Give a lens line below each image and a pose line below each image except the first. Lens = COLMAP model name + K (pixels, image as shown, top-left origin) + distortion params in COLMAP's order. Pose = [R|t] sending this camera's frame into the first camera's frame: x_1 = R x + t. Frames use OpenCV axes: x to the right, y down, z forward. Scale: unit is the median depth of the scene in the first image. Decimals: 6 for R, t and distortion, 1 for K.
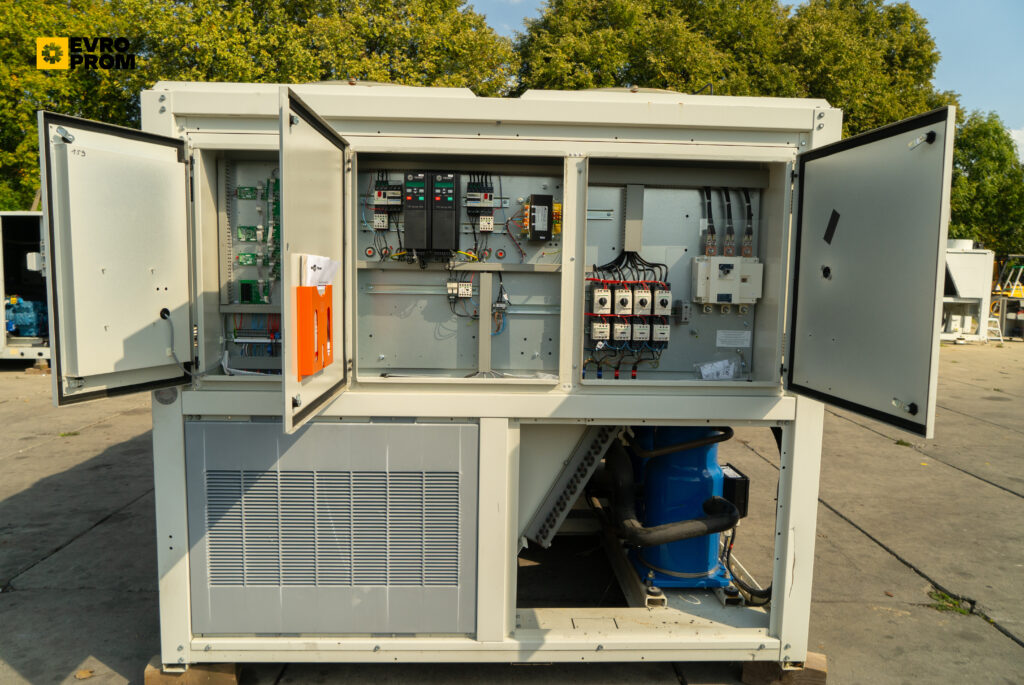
lens RADIAL K [[698.3, 0, 509.0], [0, 698.3, 346.5], [0, 0, 1]] dist [-0.026719, 0.004677]
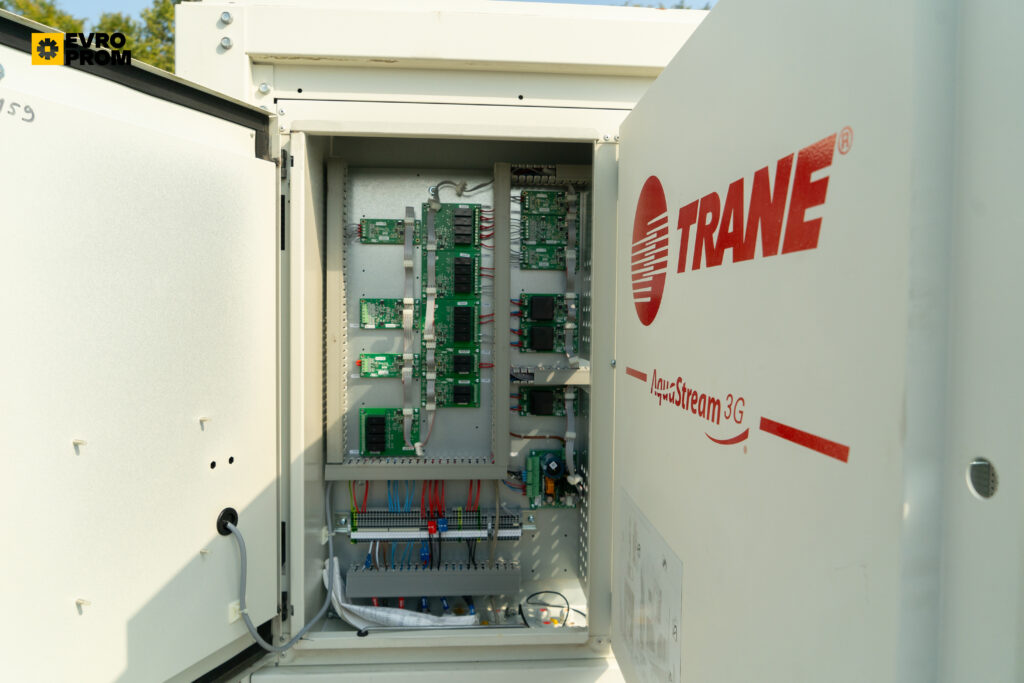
lens RADIAL K [[707.6, 0, 512.0], [0, 707.6, 341.5], [0, 0, 1]] dist [-0.024930, 0.000530]
pose [[0.999653, -0.005892, 0.025666, -0.281750], [0.007608, 0.997704, -0.067298, -0.103337], [-0.025211, 0.067470, 0.997403, 0.478821]]
